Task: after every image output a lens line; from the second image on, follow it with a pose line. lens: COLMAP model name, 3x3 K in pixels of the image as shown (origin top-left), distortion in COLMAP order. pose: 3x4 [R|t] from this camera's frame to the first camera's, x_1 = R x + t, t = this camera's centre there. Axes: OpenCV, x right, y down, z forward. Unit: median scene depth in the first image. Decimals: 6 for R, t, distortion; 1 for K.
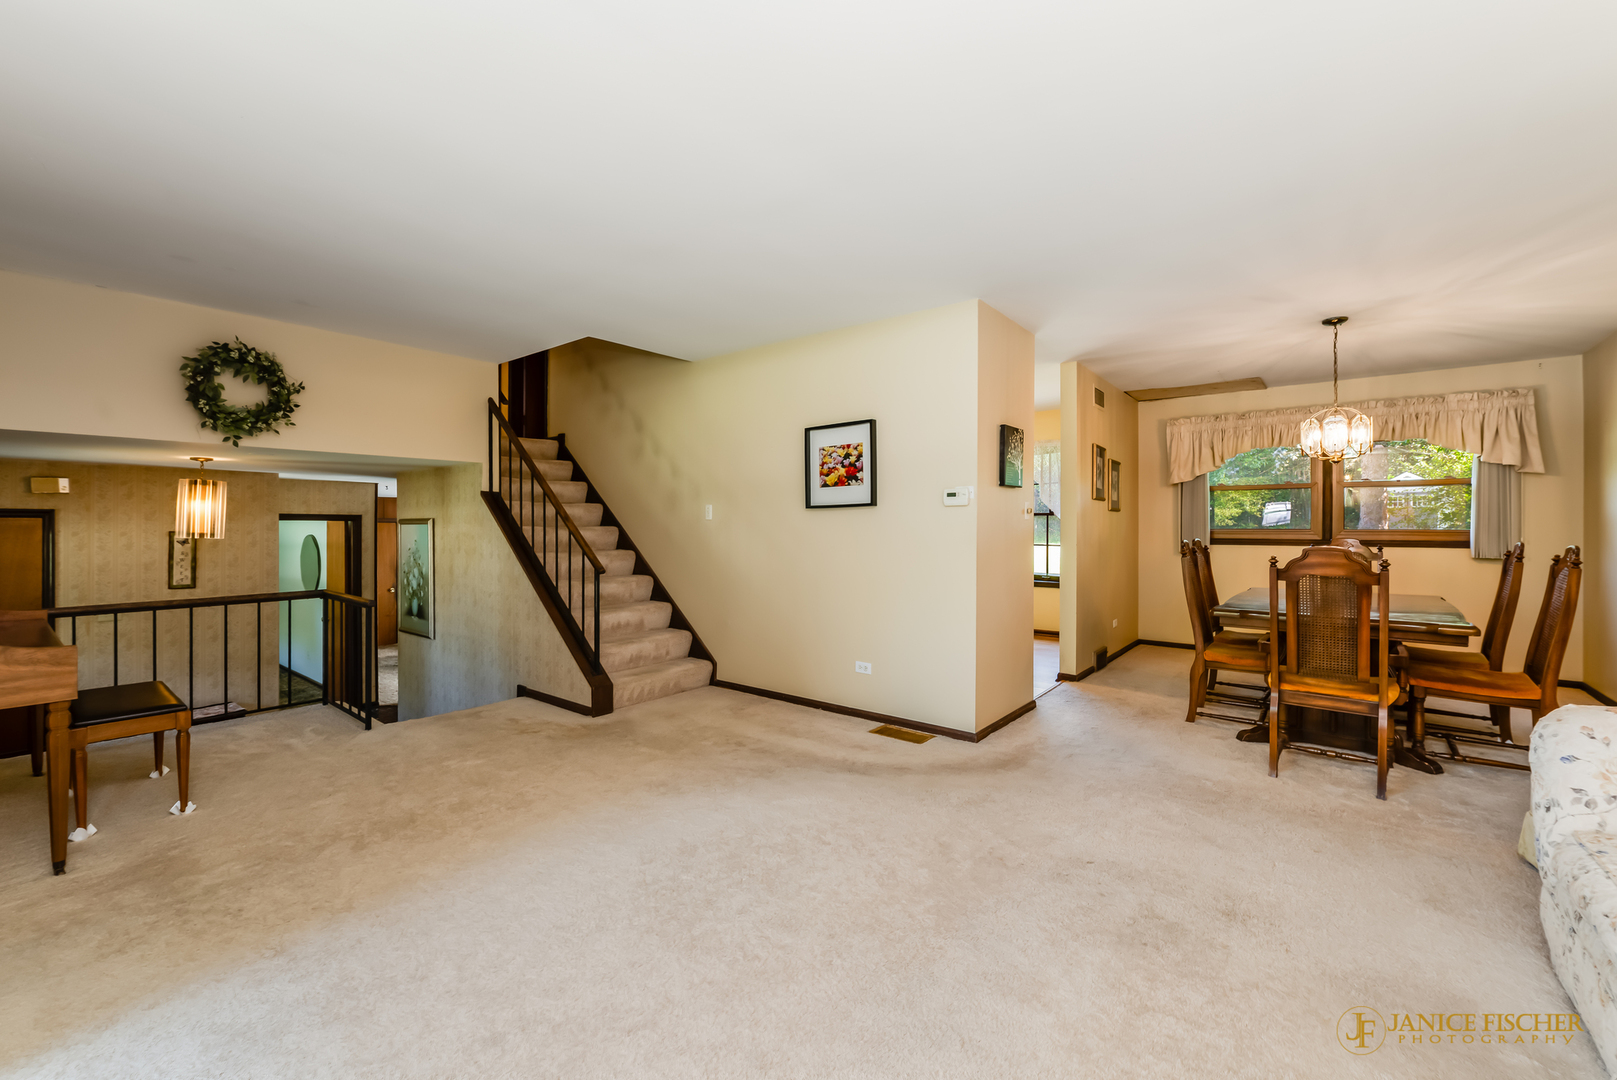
lens RADIAL K [[651.4, 0, 814.7], [0, 651.4, 524.7], [0, 0, 1]] dist [-0.000386, -0.000064]
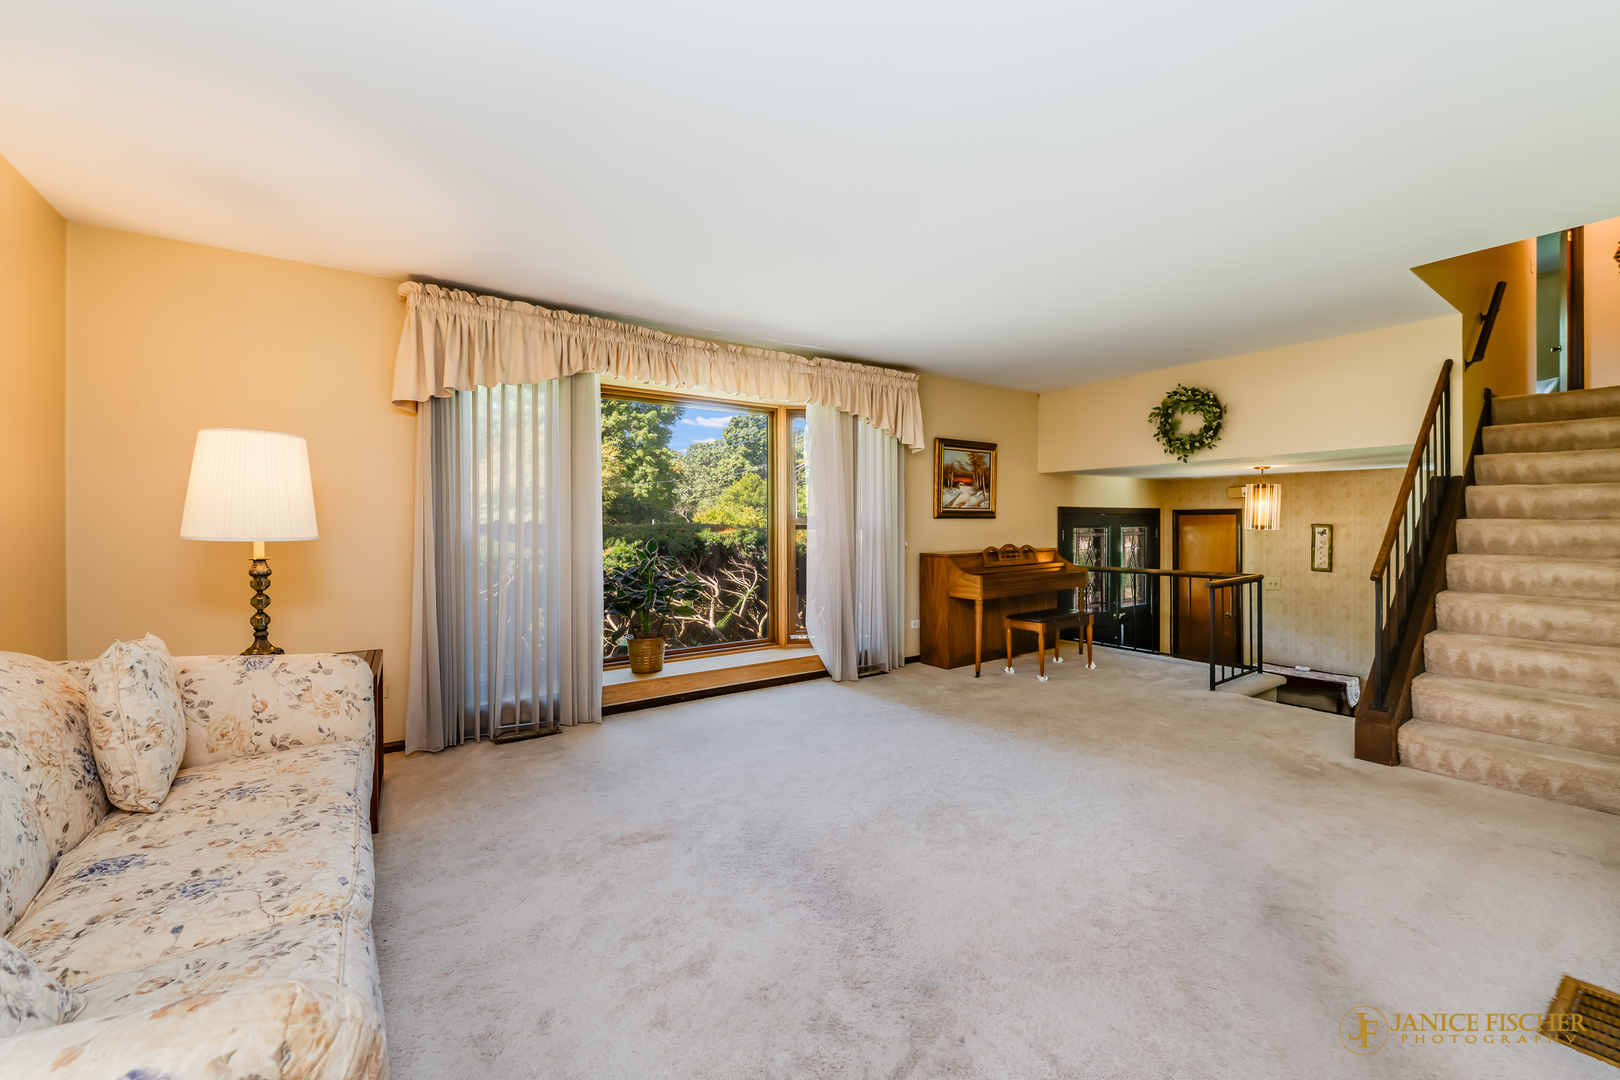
lens RADIAL K [[652.6, 0, 816.2], [0, 652.6, 524.7], [0, 0, 1]] dist [-0.000386, -0.000064]
pose [[-0.276869, 0.005631, -0.960891, 0.534301], [0.005947, 0.999974, 0.004147, 0.000965], [0.960889, -0.004567, -0.276895, 0.509464]]
